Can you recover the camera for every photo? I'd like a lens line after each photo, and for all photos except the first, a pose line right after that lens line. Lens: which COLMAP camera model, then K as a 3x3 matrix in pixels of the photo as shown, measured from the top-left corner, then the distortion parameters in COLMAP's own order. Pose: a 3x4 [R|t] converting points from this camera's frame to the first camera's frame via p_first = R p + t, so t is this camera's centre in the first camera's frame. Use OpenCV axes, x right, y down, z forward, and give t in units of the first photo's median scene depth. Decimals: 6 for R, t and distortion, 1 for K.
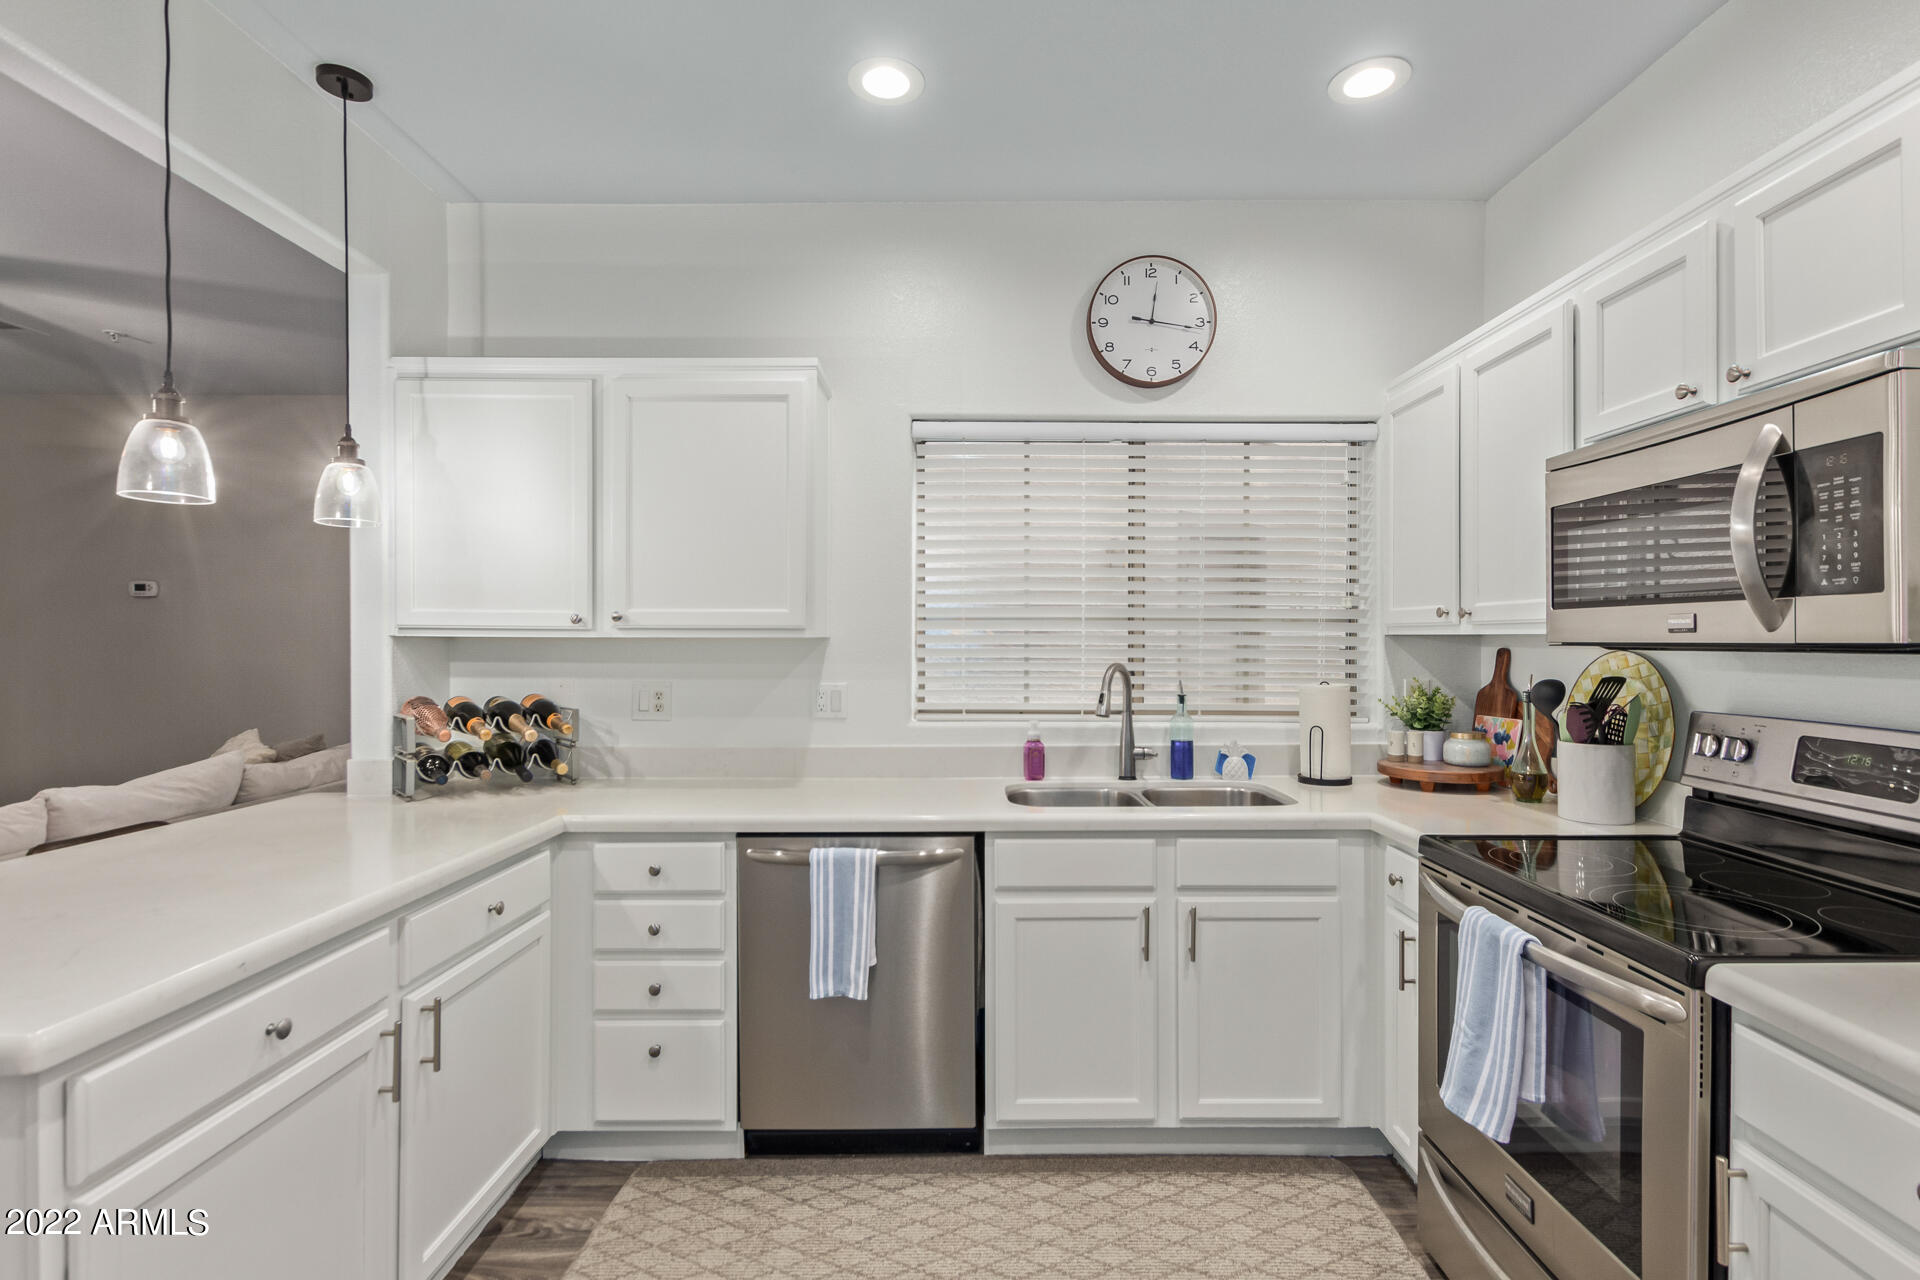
lens RADIAL K [[901.4, 0, 981.1], [0, 901.4, 638.6], [0, 0, 1]] dist [0.017406, 0.000032]
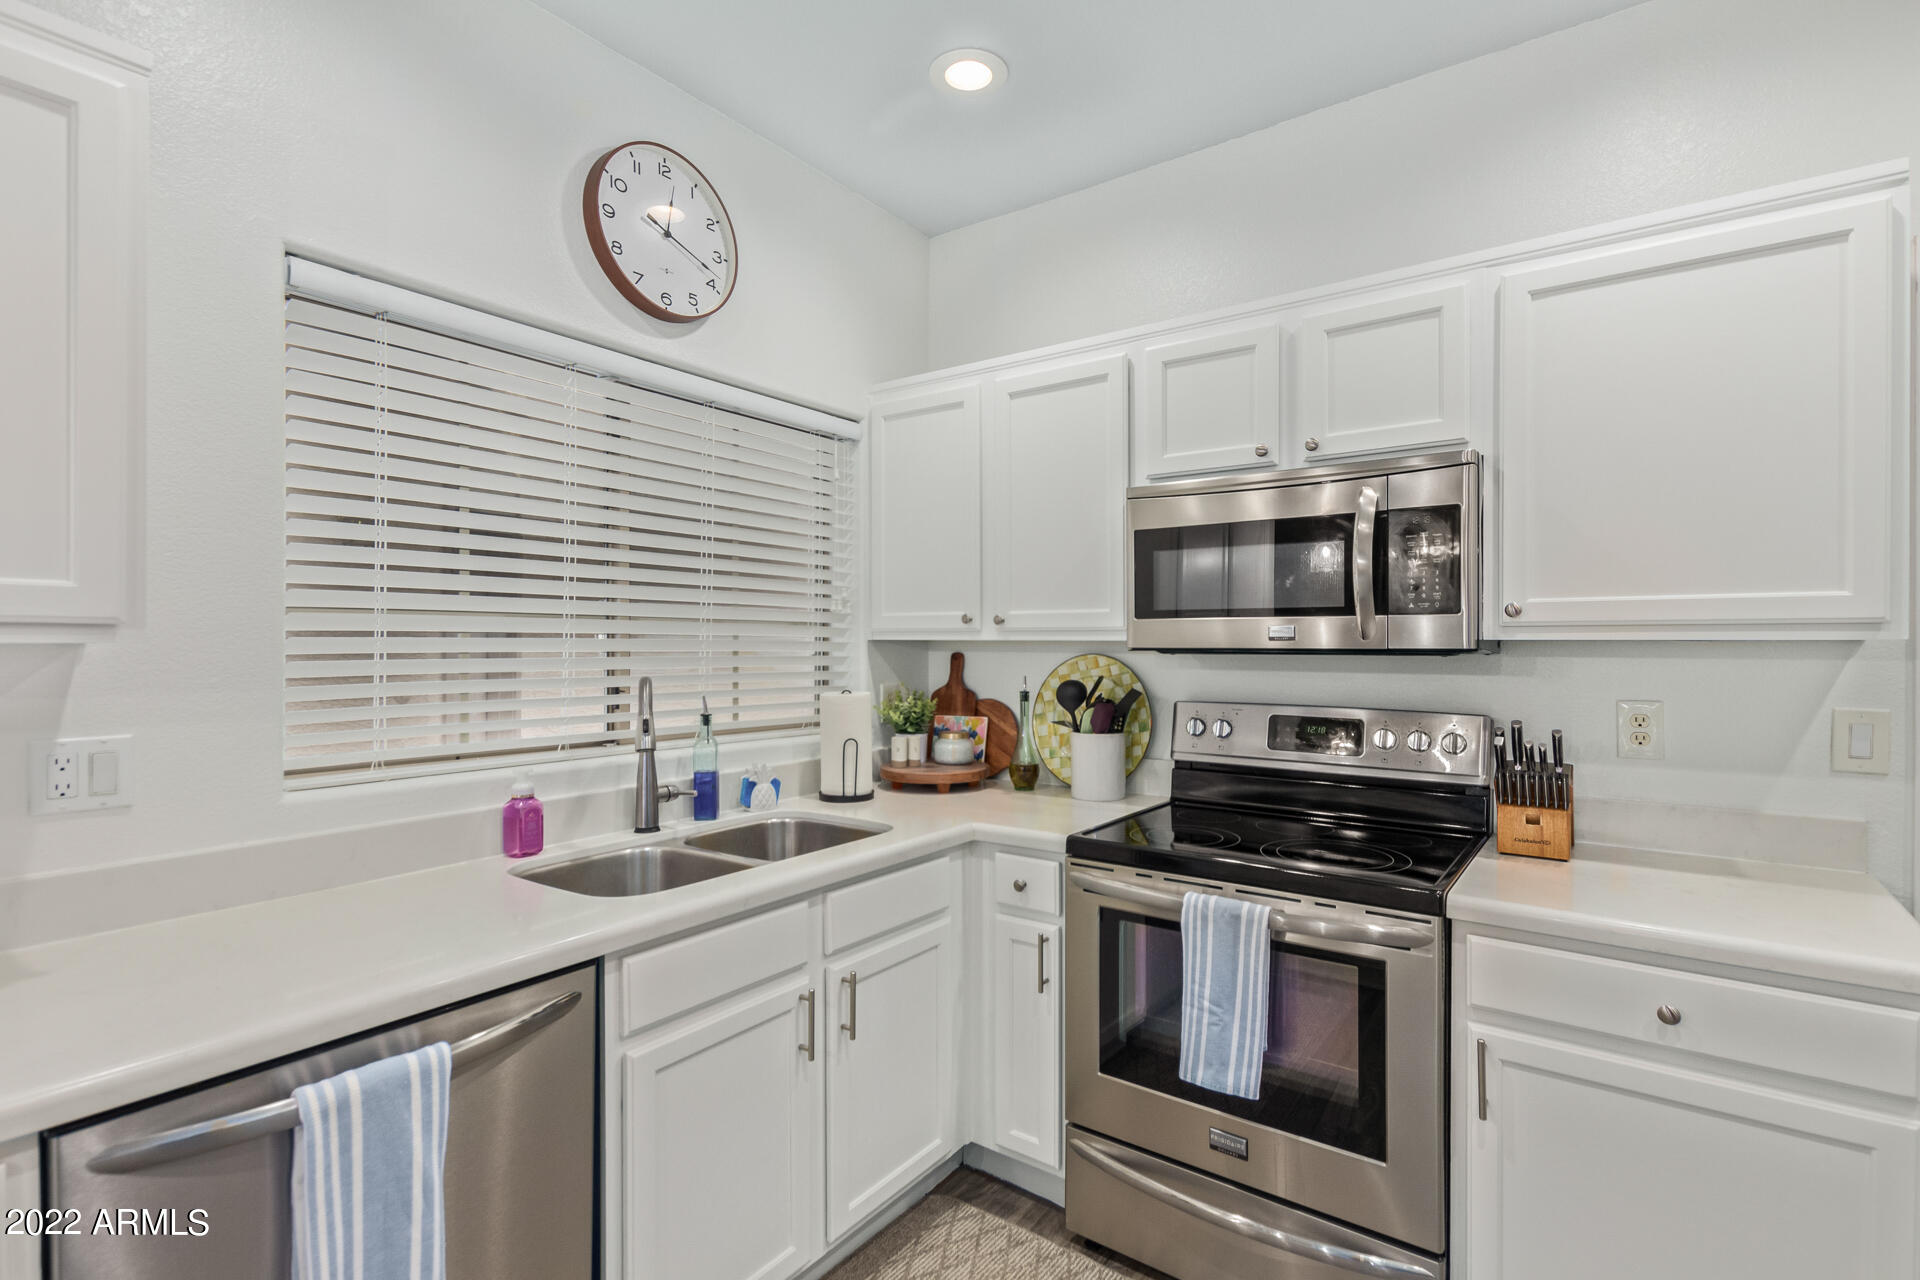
lens RADIAL K [[899.6, 0, 954.8], [0, 899.6, 640.5], [0, 0, 1]] dist [0.010946, 0.000126]
pose [[0.595671, 0.001941, 0.803226, -0.356703], [-0.001108, 0.999998, -0.001595, -0.002657], [-0.803228, 0.000061, 0.595672, 0.428726]]
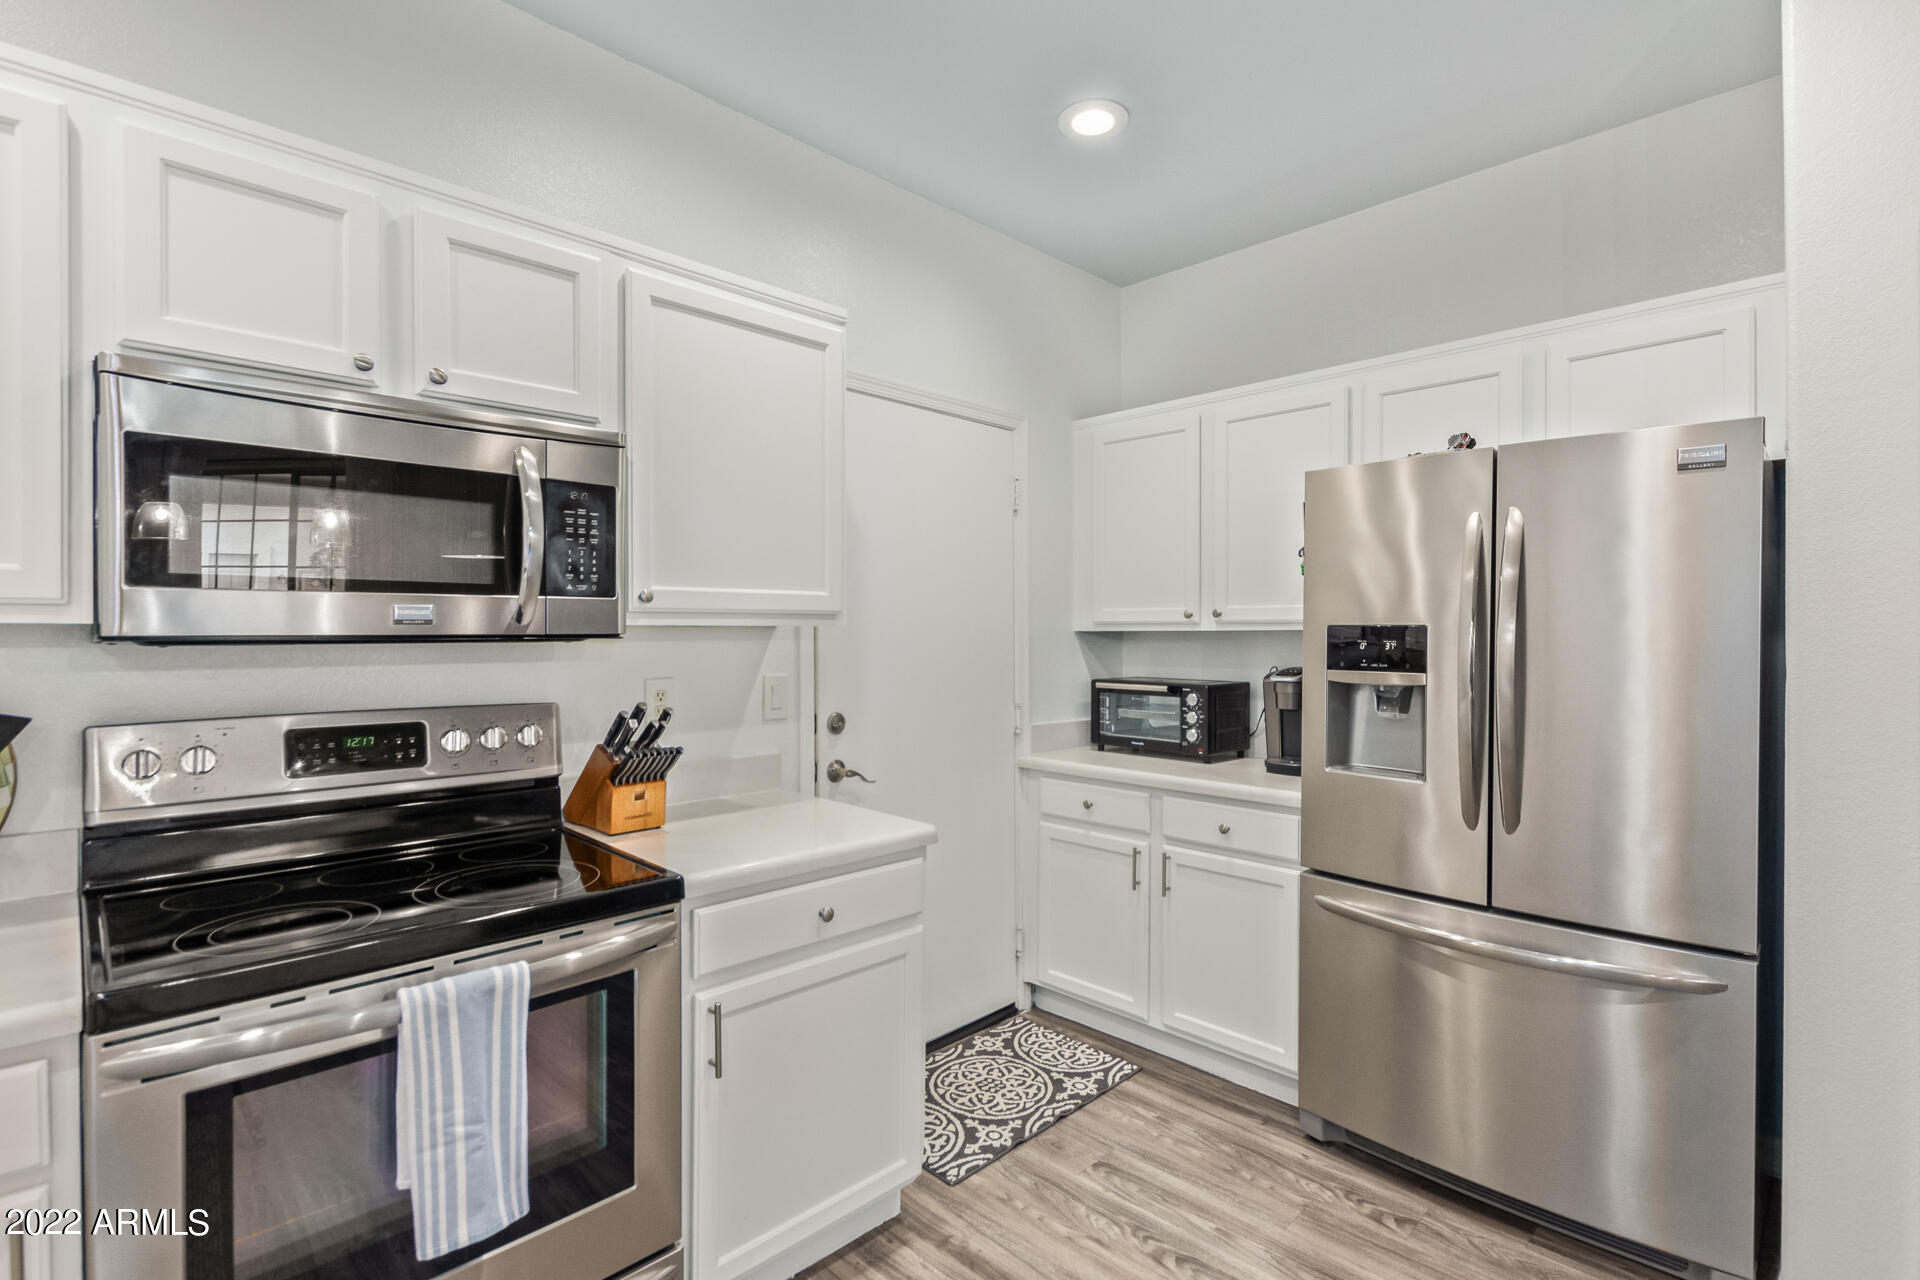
lens RADIAL K [[908.9, 0, 960.0], [0, 908.9, 640.0], [0, 0, 1]] dist [0.003090, 0.000129]
pose [[-0.700720, -0.003897, 0.713426, -0.223772], [0.003256, 0.999957, 0.008660, 0.002296], [-0.713429, 0.008392, -0.700677, 0.877220]]
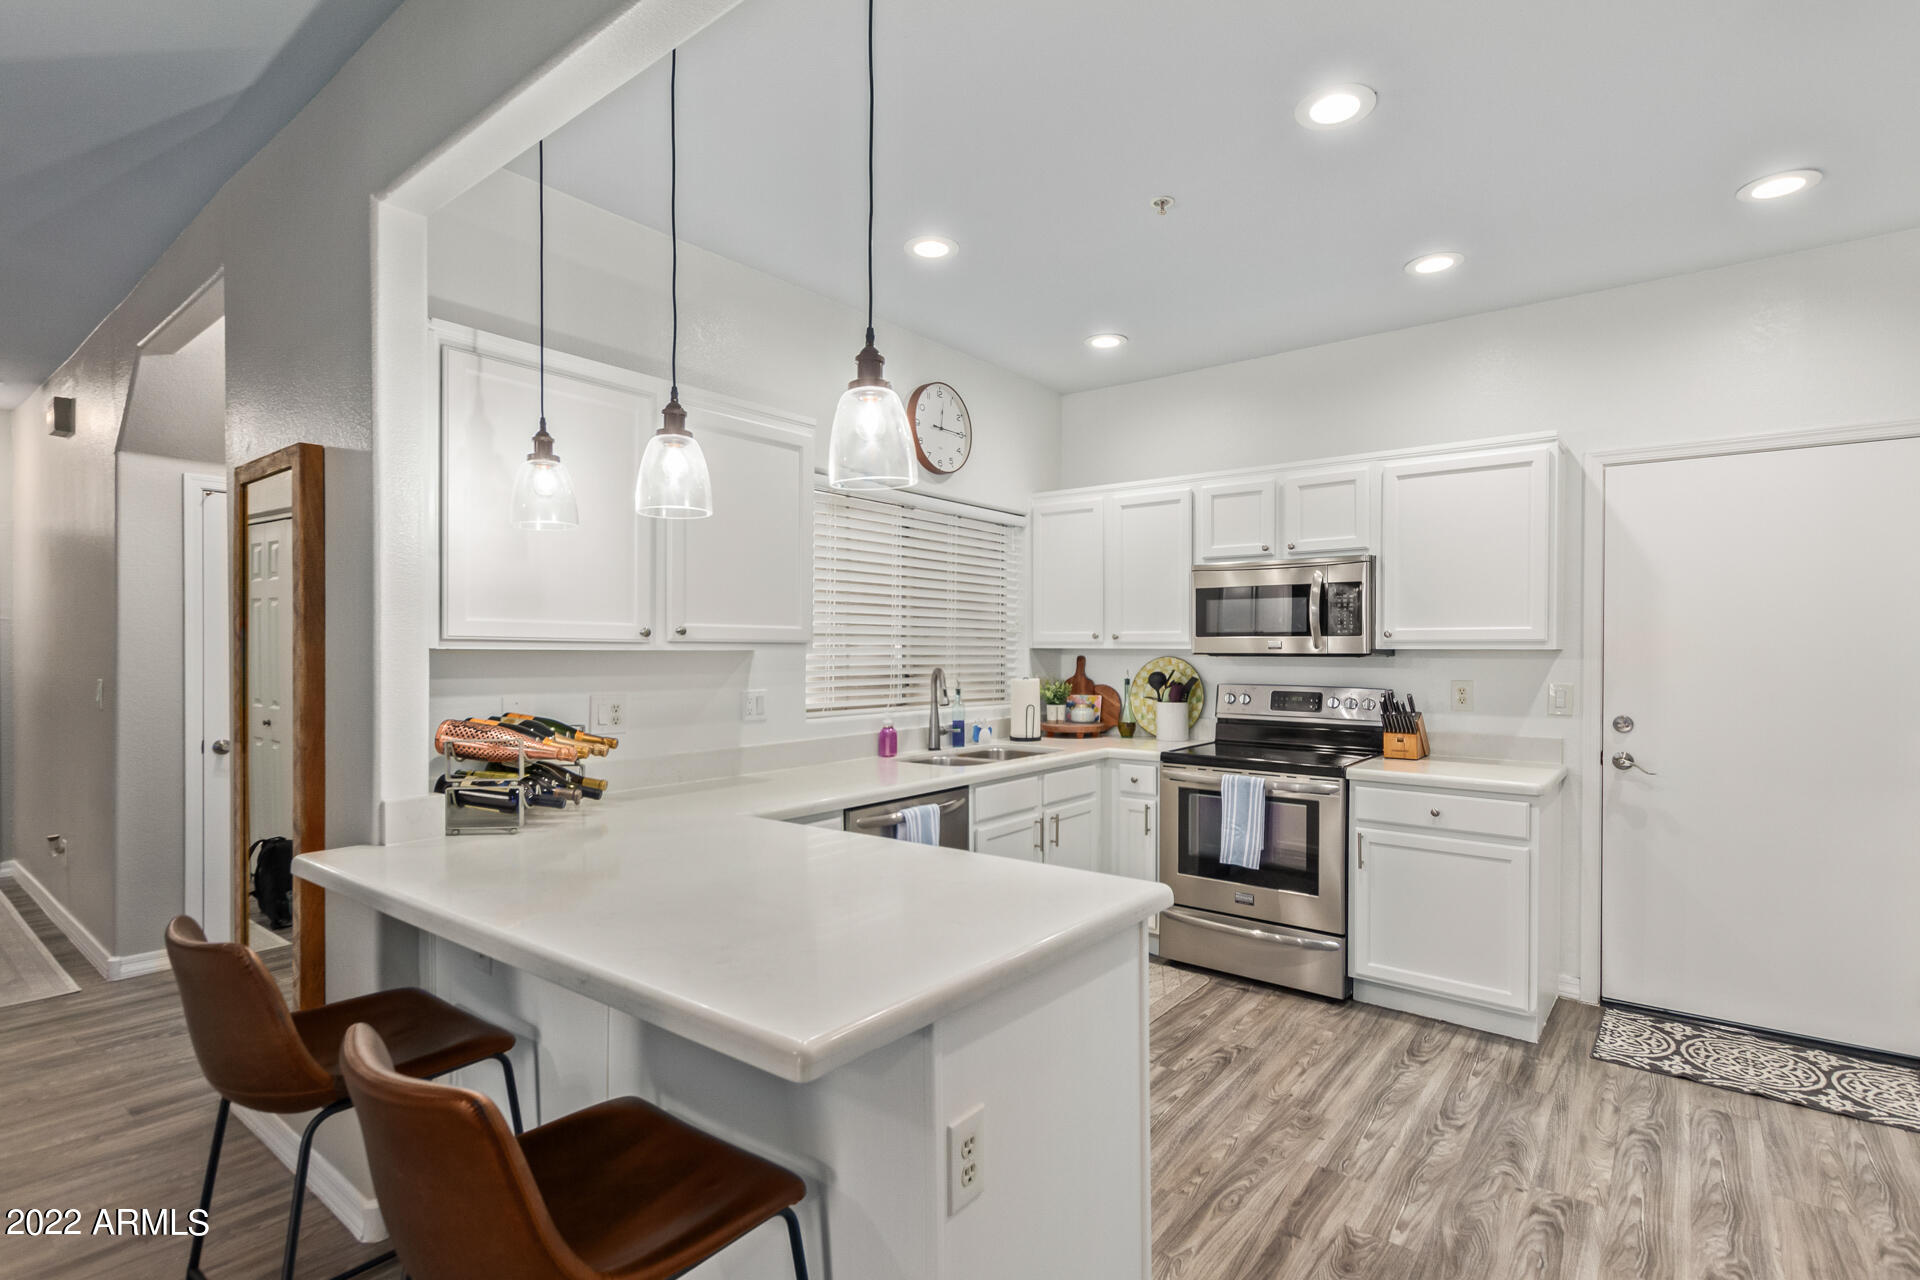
lens RADIAL K [[912.3, 0, 958.7], [0, 912.3, 648.3], [0, 0, 1]] dist [0.012165, -0.000795]
pose [[0.620938, 0.000929, 0.783859, -1.154727], [-0.002161, 0.999998, 0.000526, -0.005624], [-0.783857, -0.002020, 0.620939, 0.103215]]
